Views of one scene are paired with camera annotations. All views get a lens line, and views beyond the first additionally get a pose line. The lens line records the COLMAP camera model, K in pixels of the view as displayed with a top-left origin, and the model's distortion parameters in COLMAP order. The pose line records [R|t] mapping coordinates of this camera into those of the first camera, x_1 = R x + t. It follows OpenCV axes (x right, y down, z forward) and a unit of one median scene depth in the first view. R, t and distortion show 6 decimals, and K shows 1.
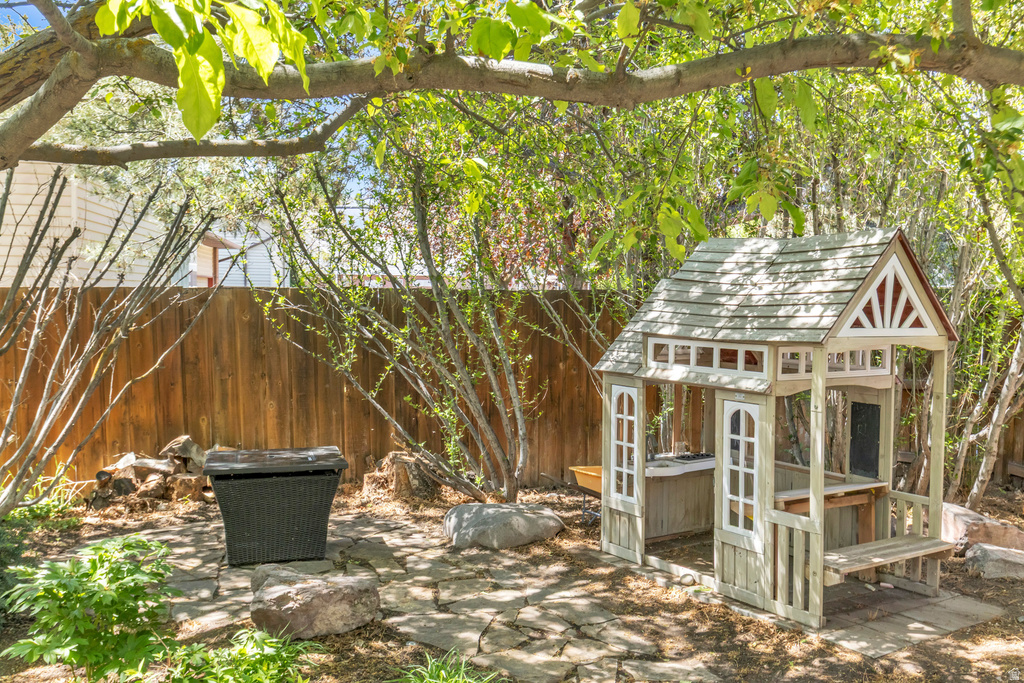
lens RADIAL K [[1063.7, 0, 511.3], [0, 1063.7, 338.3], [0, 0, 1]] dist [0.064236, 0.000000]
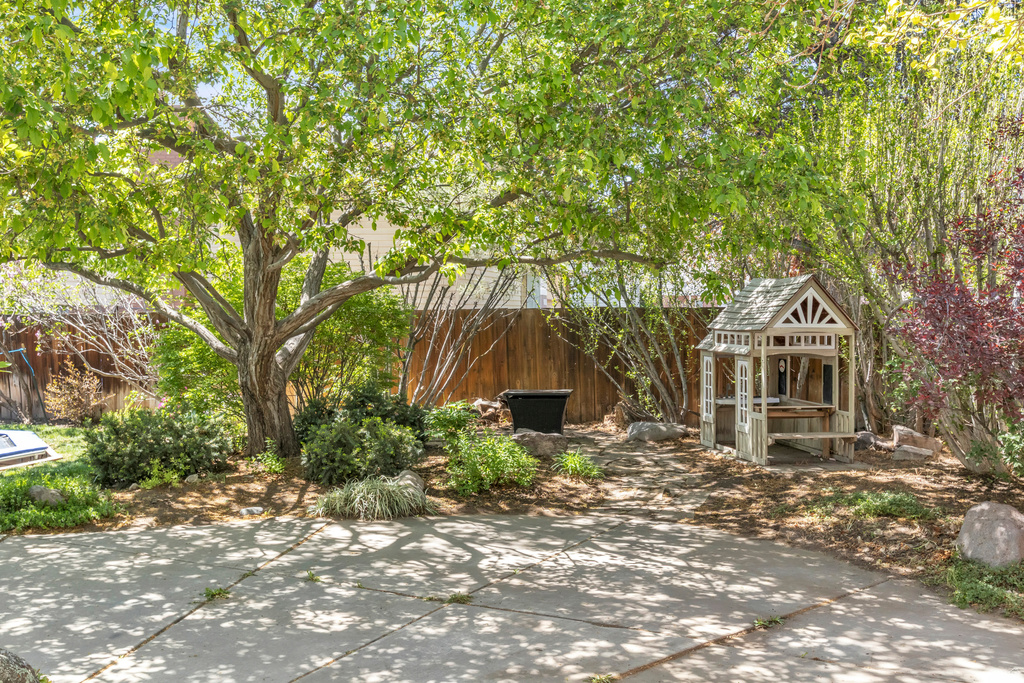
lens RADIAL K [[1063.7, 0, 512.4], [0, 1063.7, 341.3], [0, 0, 1]] dist [0.064236, 0.000000]
pose [[0.933691, 0.000236, -0.358080, 0.475690], [-0.007564, 0.999790, -0.019064, 0.057827], [0.358001, 0.020508, 0.933496, -0.935462]]
